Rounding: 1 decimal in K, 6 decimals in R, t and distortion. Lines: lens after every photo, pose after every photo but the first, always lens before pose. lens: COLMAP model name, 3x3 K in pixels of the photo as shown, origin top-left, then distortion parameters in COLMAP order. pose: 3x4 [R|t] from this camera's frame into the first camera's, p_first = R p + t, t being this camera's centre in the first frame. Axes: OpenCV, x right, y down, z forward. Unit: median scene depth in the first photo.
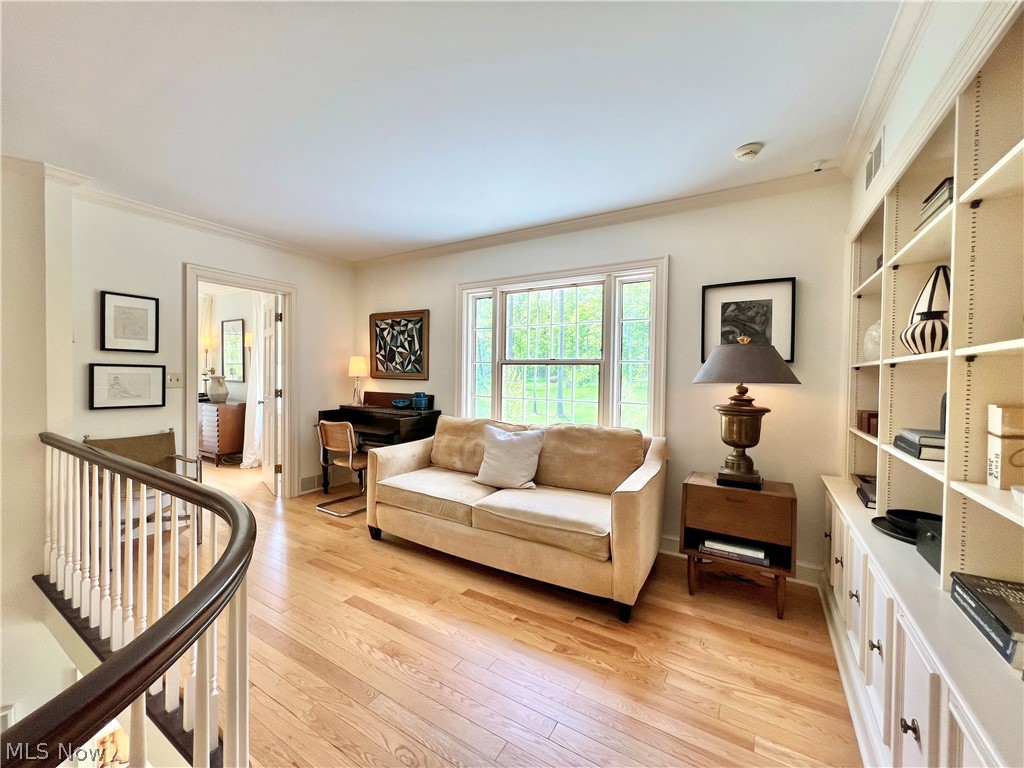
lens RADIAL K [[409.1, 0, 512.9], [0, 409.1, 380.9], [0, 0, 1]] dist [-0.001215, 0.000156]
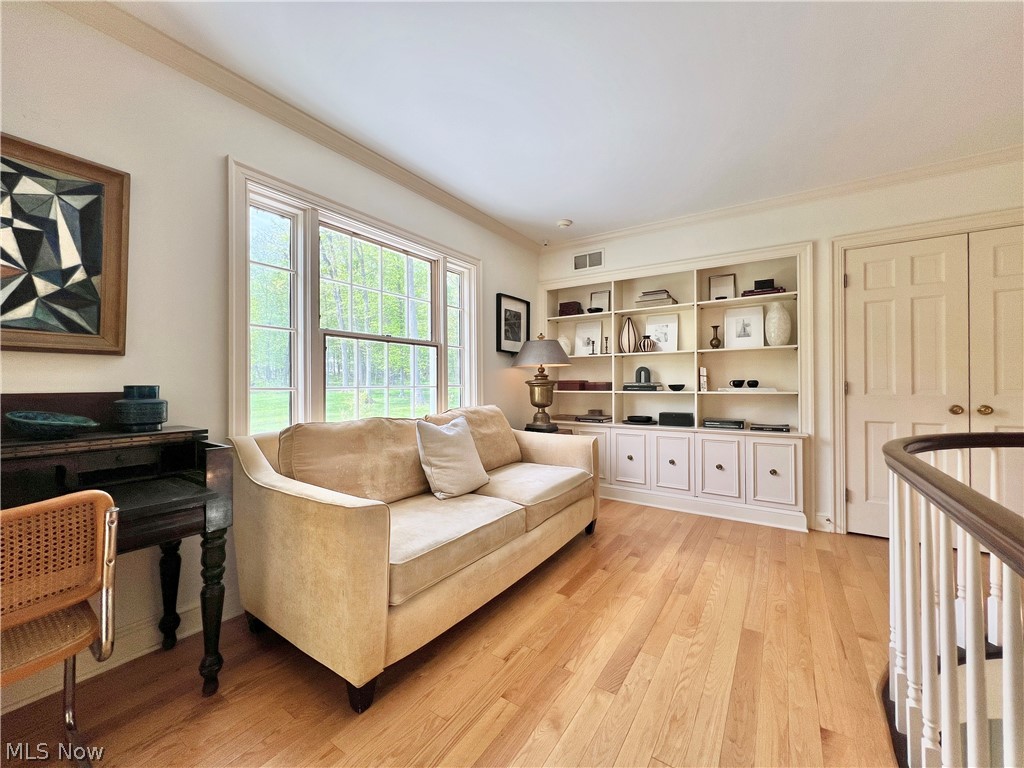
lens RADIAL K [[409.4, 0, 513.0], [0, 409.4, 380.2], [0, 0, 1]] dist [-0.001160, -0.000133]
pose [[0.043624, 0.001837, 0.999046, -0.723570], [0.037862, 0.999277, -0.003490, 0.046925], [-0.998330, 0.037979, 0.043523, 0.776612]]
